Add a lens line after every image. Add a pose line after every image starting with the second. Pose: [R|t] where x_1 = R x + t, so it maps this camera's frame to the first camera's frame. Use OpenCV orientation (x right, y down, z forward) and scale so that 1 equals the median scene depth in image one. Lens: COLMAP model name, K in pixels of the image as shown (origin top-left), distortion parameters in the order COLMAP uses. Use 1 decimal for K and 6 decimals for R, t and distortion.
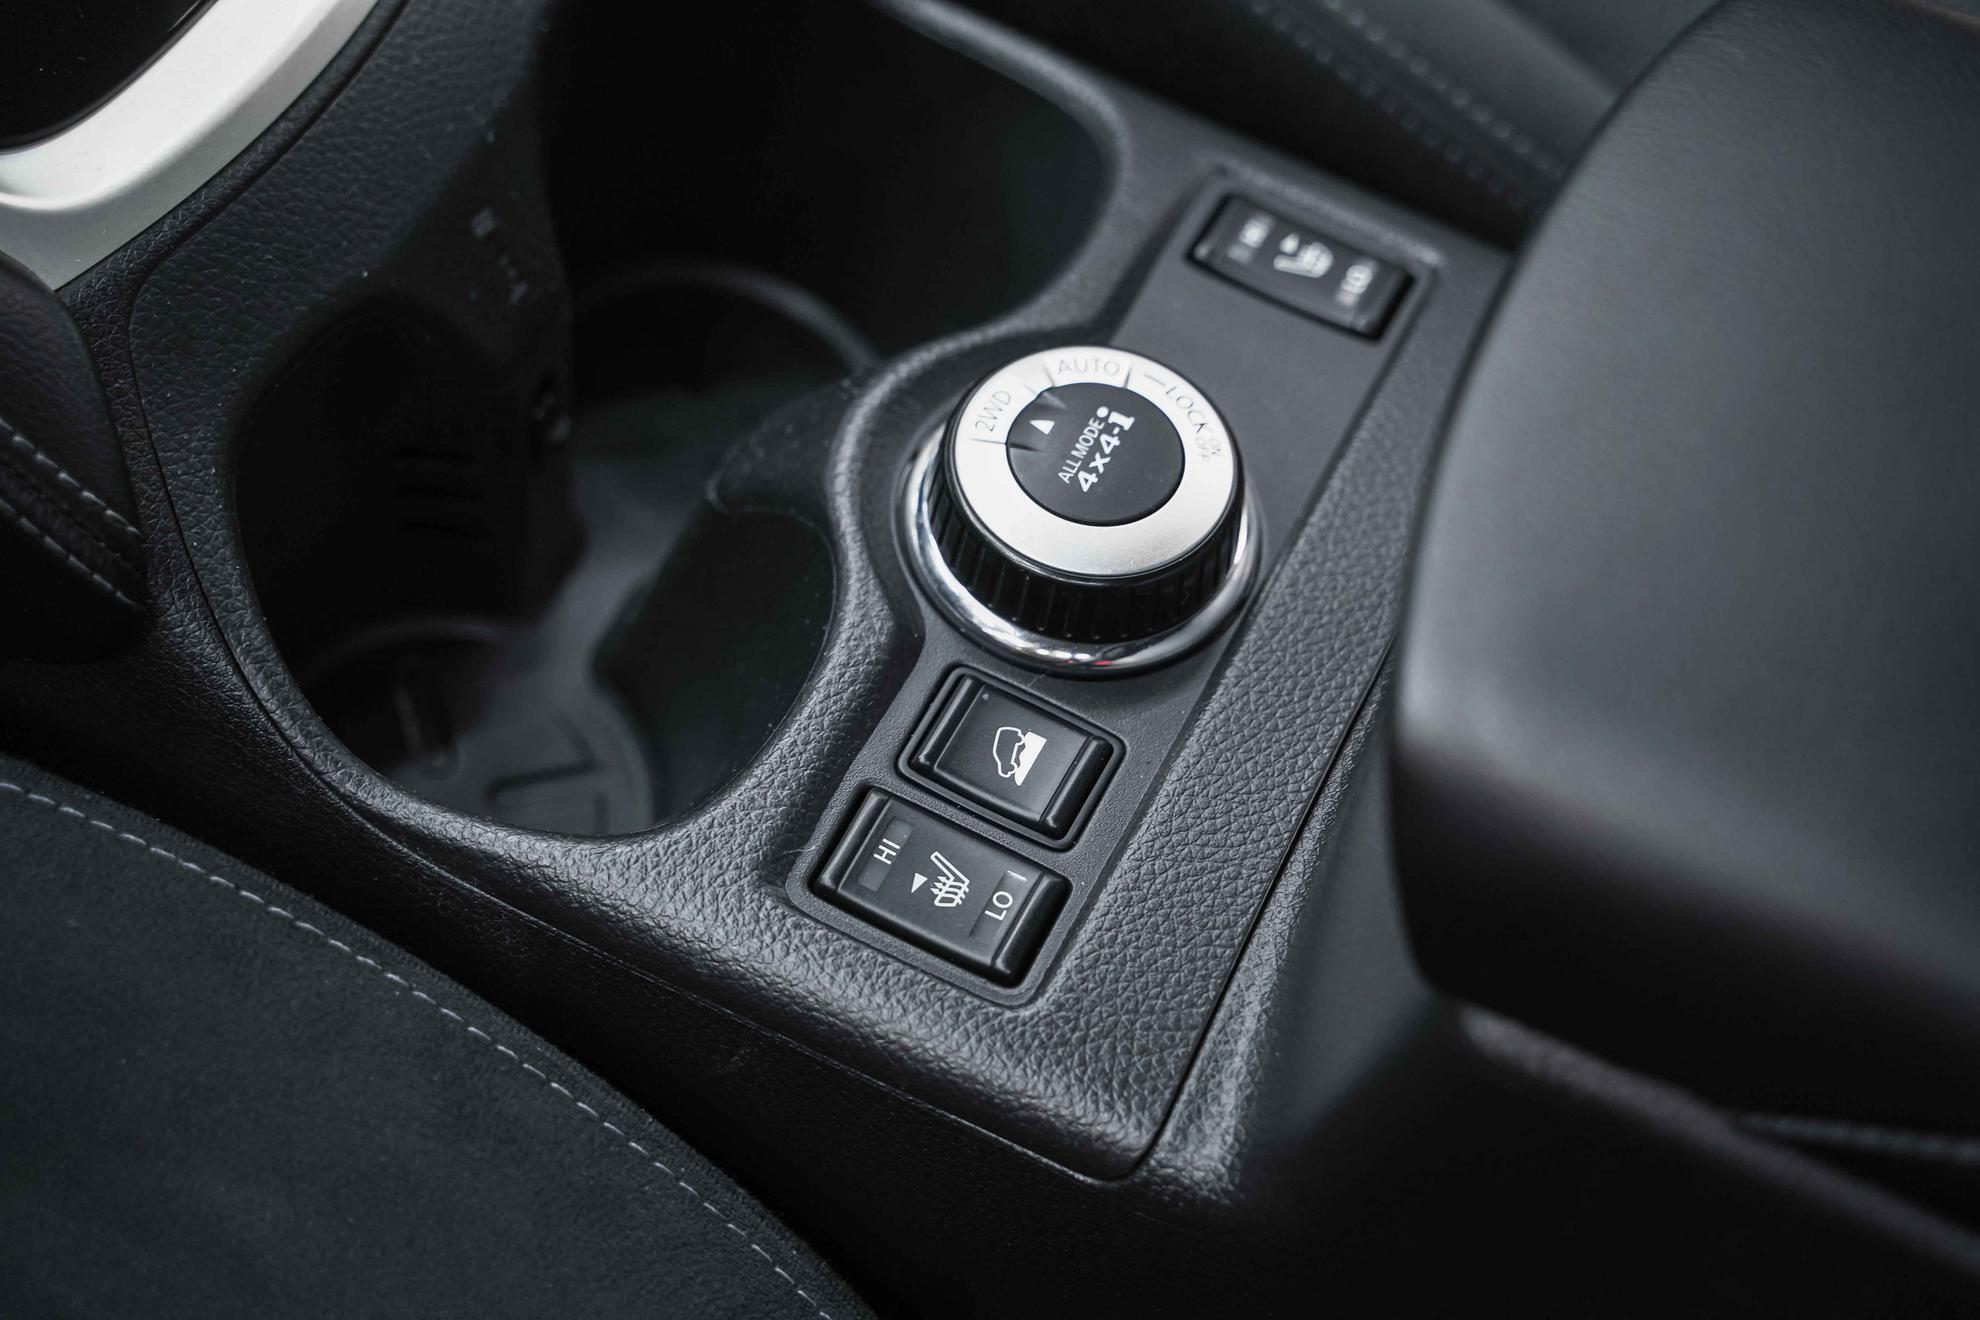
lens RADIAL K [[4269.8, 0, 990.0], [0, 4269.8, 660.0], [0, 0, 1]] dist [0.006602, -0.205171]
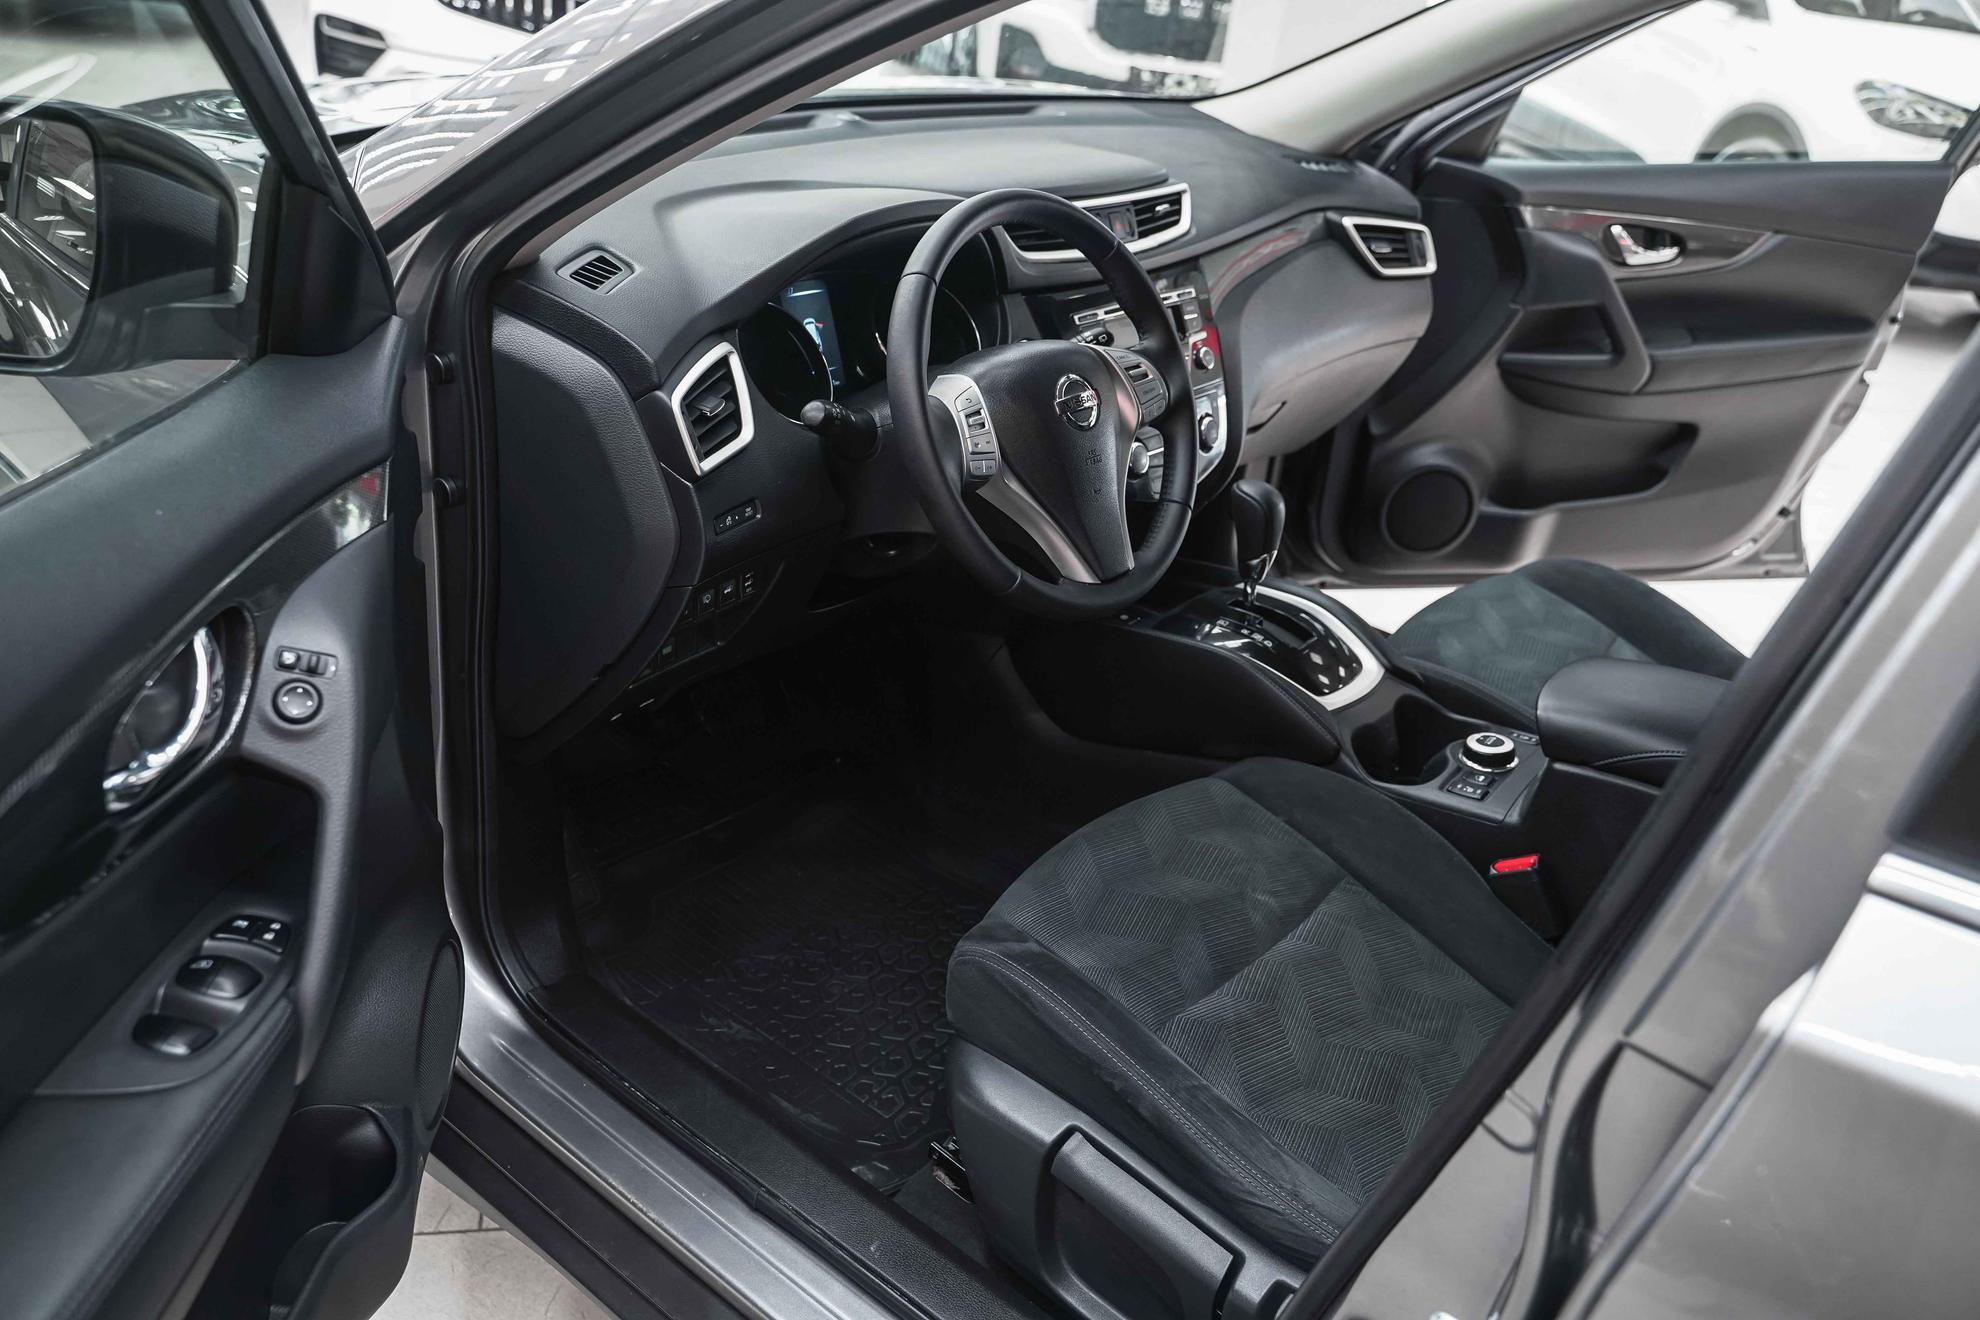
lens RADIAL K [[1696.1, 0, 990.0], [0, 1696.1, 660.0], [0, 0, 1]] dist [-0.005793, 0.004034]
pose [[0.971271, -0.034939, -0.235396, -0.100272], [-0.105380, 0.823749, -0.557076, 1.341881], [0.213371, 0.565878, 0.796402, -1.234734]]
